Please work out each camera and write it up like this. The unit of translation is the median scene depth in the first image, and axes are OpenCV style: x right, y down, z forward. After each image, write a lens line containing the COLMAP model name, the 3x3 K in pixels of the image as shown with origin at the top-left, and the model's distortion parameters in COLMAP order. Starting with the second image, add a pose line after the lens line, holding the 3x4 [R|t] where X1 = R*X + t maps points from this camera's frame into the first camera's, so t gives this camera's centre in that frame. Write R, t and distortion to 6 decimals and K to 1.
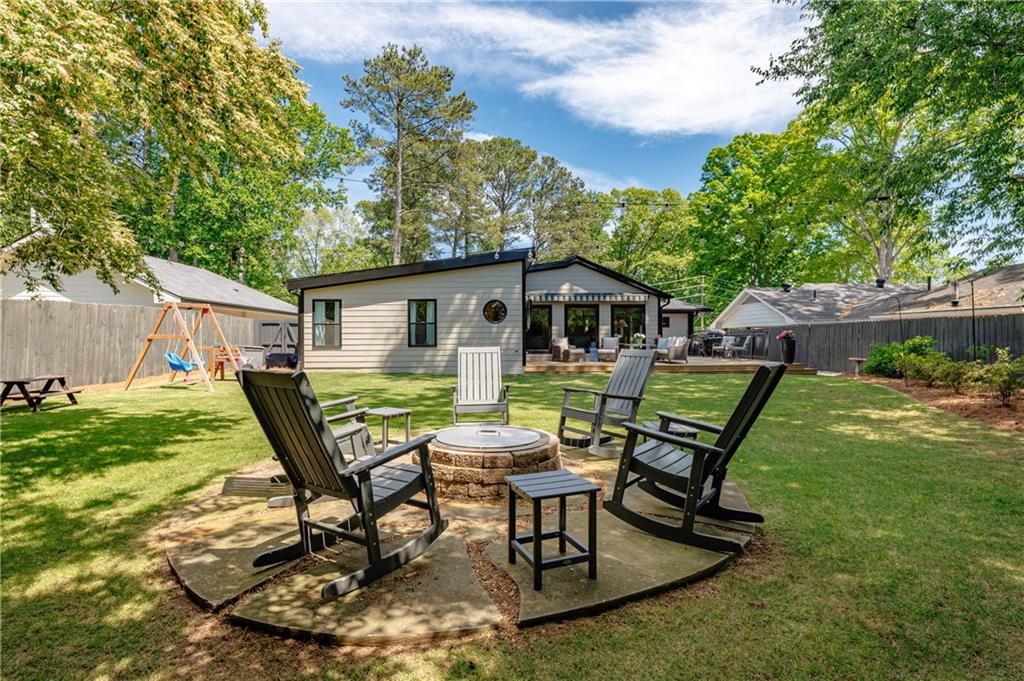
lens RADIAL K [[523.0, 0, 511.7], [0, 523.0, 342.8], [0, 0, 1]] dist [-0.002813, 0.000049]
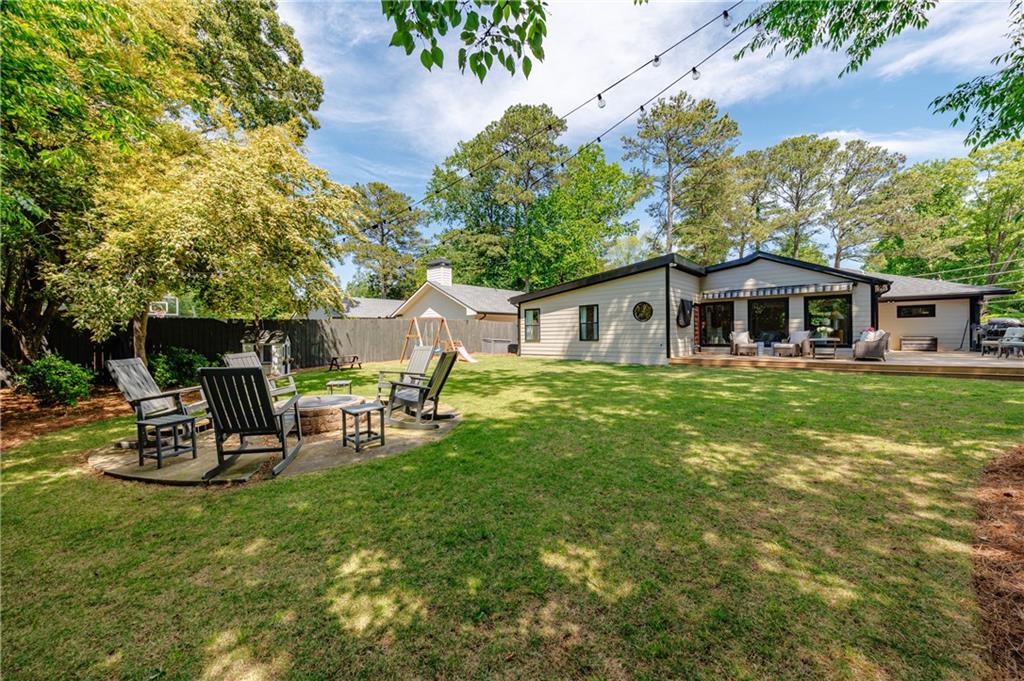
lens RADIAL K [[390.7, 0, 511.6], [0, 390.7, 340.6], [0, 0, 1]] dist [0.000036, -0.000139]
pose [[0.730466, 0.004424, -0.682935, 0.292721], [0.006222, 0.999894, 0.013132, -0.005683], [0.682921, -0.013841, 0.730361, 0.115309]]
